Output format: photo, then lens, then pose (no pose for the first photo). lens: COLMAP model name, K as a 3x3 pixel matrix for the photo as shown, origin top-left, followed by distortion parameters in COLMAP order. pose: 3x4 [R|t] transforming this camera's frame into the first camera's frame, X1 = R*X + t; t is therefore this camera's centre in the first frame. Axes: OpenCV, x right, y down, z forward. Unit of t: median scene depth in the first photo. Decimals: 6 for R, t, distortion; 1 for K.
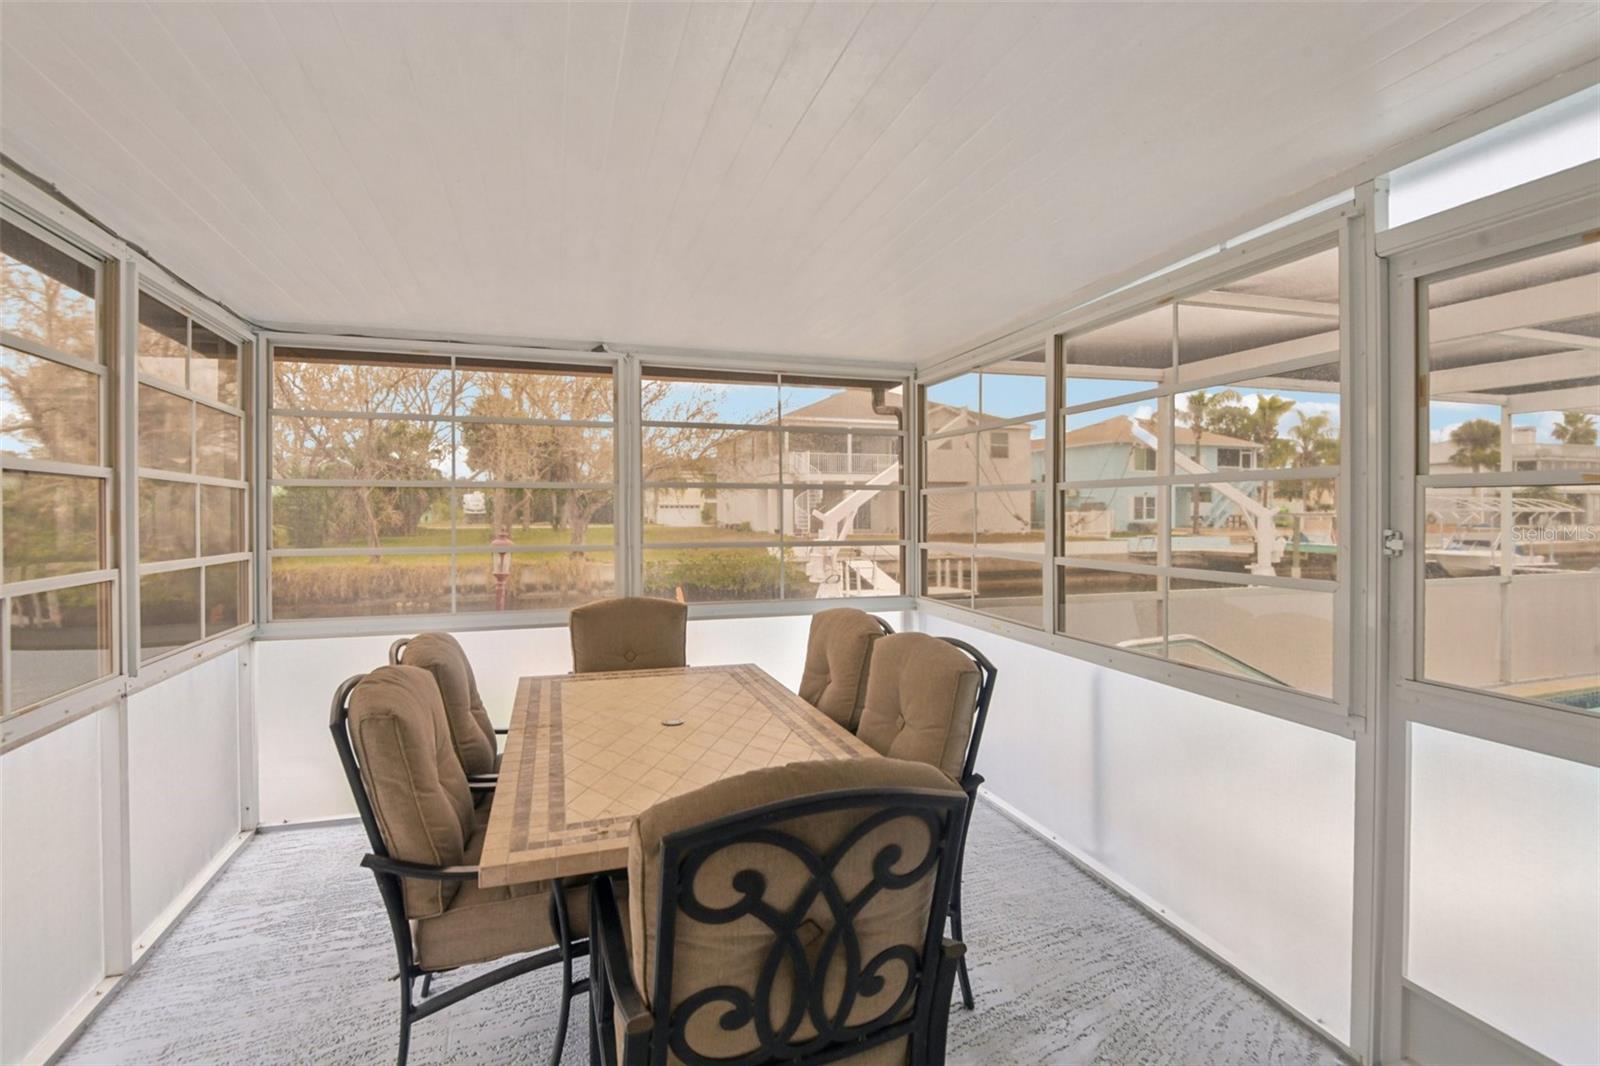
lens RADIAL K [[746.8, 0, 784.2], [0, 746.8, 523.3], [0, 0, 1]] dist [0.022903, -0.028218]
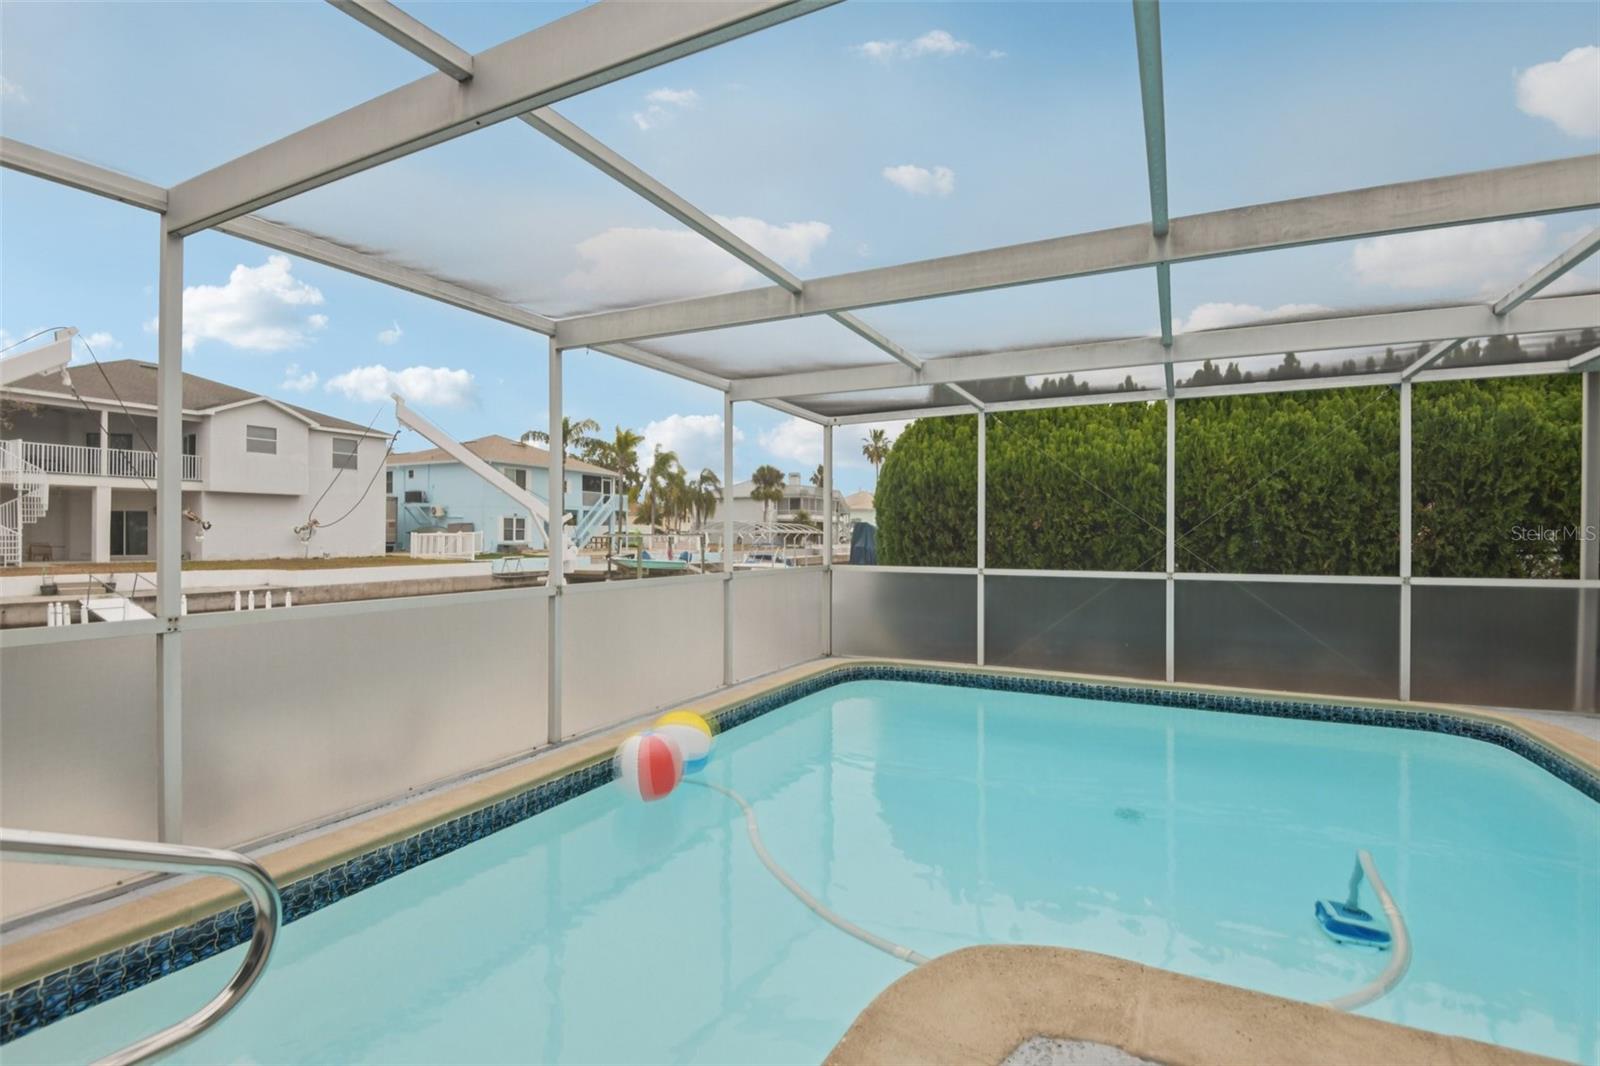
lens RADIAL K [[740.5, 0, 804.8], [0, 740.5, 530.2], [0, 0, 1]] dist [0.028200, -0.019184]
pose [[0.703227, 0.007913, 0.710921, 0.224749], [0.009436, 0.999746, -0.020461, 0.021107], [-0.710903, 0.021097, 0.702974, 0.154316]]
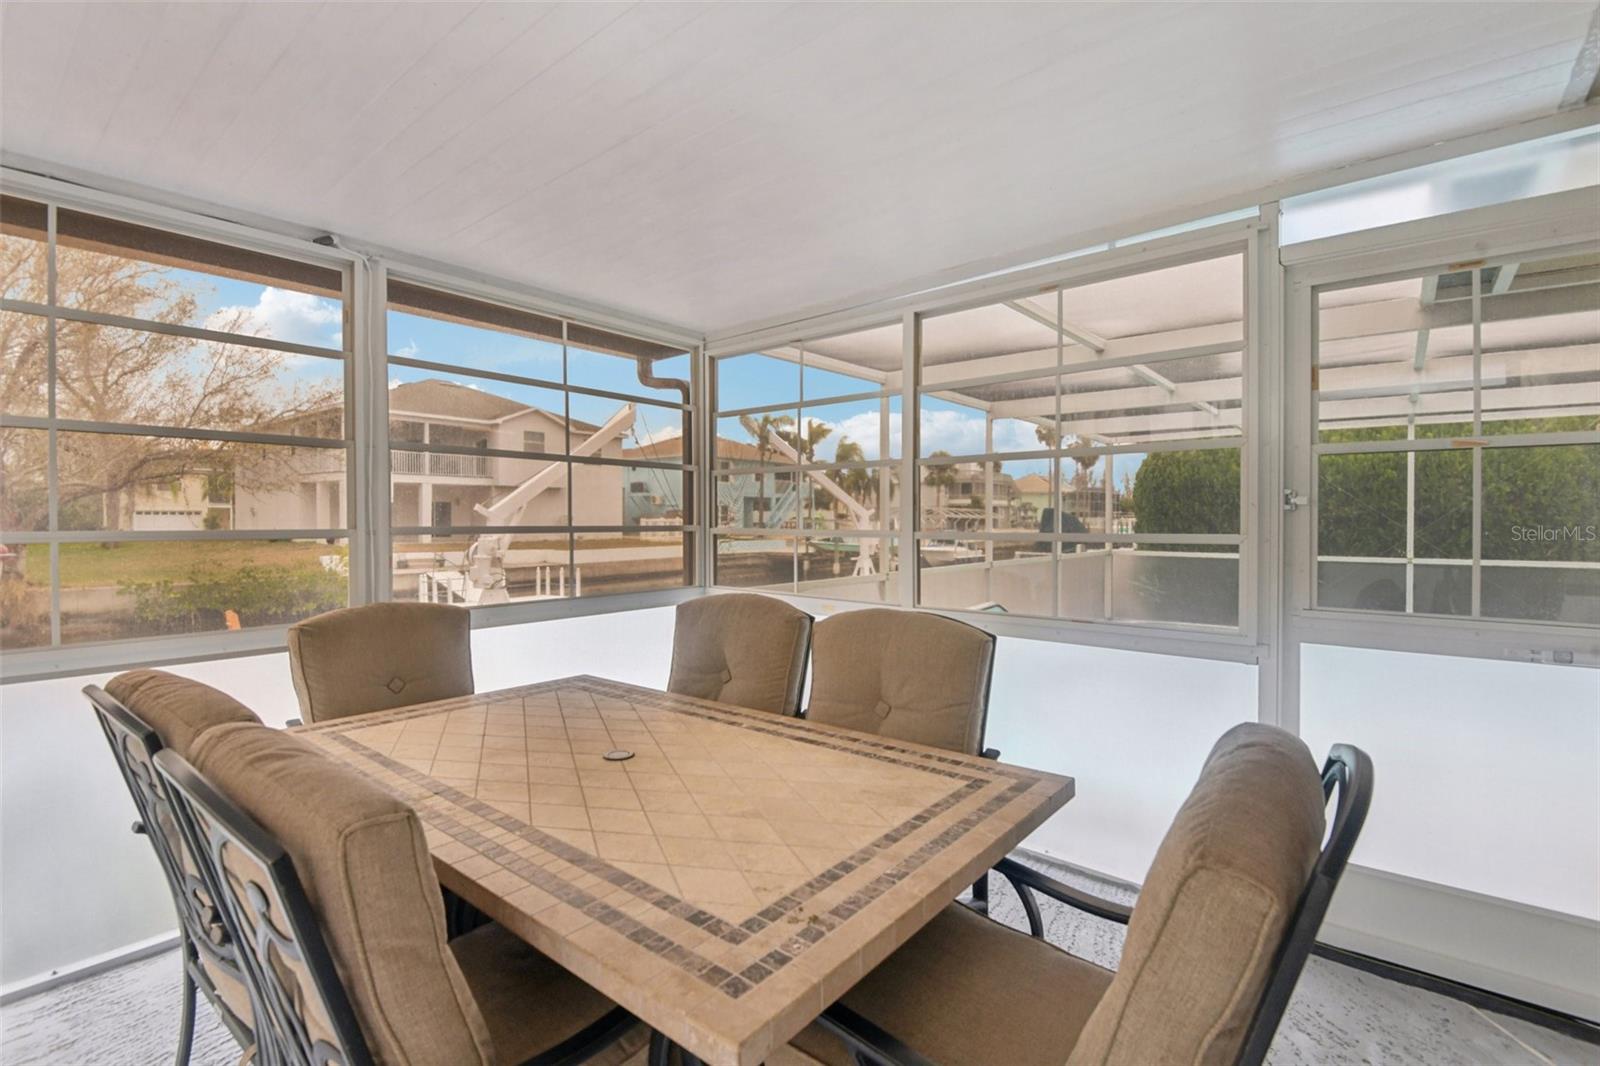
lens RADIAL K [[737.8, 0, 800.0], [0, 737.8, 533.0], [0, 0, 1]] dist [0.002096, -0.010307]
pose [[0.838248, -0.008615, 0.545220, -0.088908], [0.007756, 0.999962, 0.003877, 0.011764], [-0.545233, 0.000979, 0.838284, 0.071430]]
